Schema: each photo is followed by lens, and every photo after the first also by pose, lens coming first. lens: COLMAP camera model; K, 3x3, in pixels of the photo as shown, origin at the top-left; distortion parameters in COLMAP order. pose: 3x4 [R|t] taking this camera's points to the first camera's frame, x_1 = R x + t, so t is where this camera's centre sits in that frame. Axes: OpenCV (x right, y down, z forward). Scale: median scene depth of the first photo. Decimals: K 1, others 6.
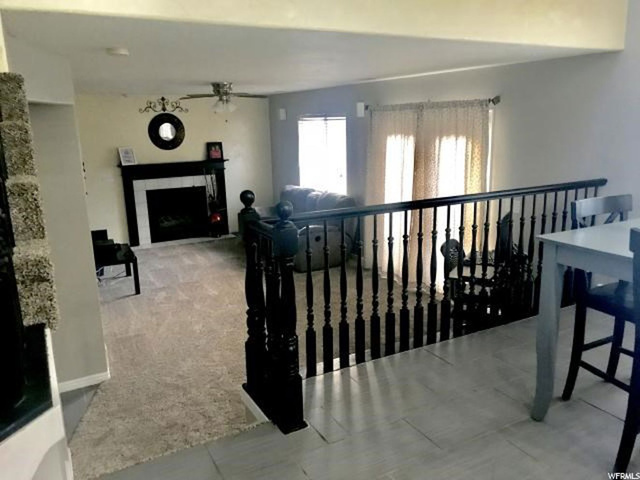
lens RADIAL K [[521.9, 0, 320.0], [0, 521.9, 240.0], [0, 0, 1]] dist [0.051157, -0.110705]
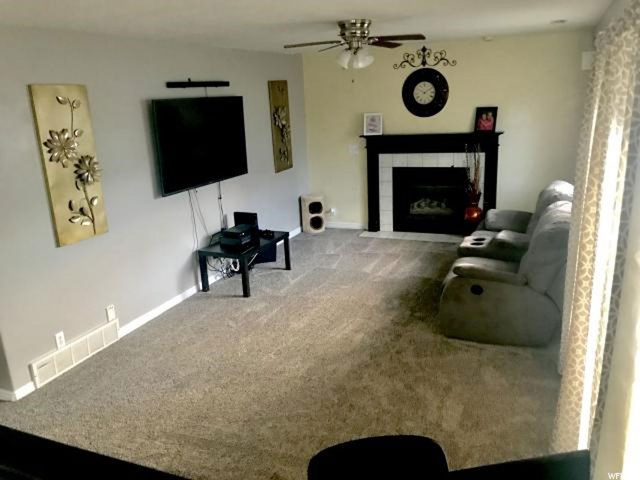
lens RADIAL K [[521.9, 0, 320.0], [0, 521.9, 240.0], [0, 0, 1]] dist [0.051157, -0.110705]
pose [[0.619091, 0.204542, -0.758214, 0.241766], [-0.140386, 0.978758, 0.149411, -0.090549], [0.772669, 0.013944, 0.634655, 0.404121]]
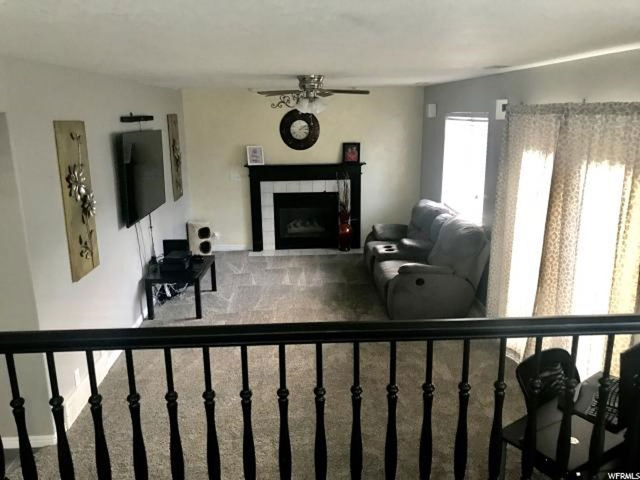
lens RADIAL K [[518.1, 0, 320.0], [0, 518.1, 240.0], [0, 0, 1]] dist [0.046327, -0.103410]
pose [[0.903829, 0.114510, -0.412287, 0.131056], [-0.104475, 0.993422, 0.046882, -0.064524], [0.414943, 0.000701, 0.909847, 0.205550]]
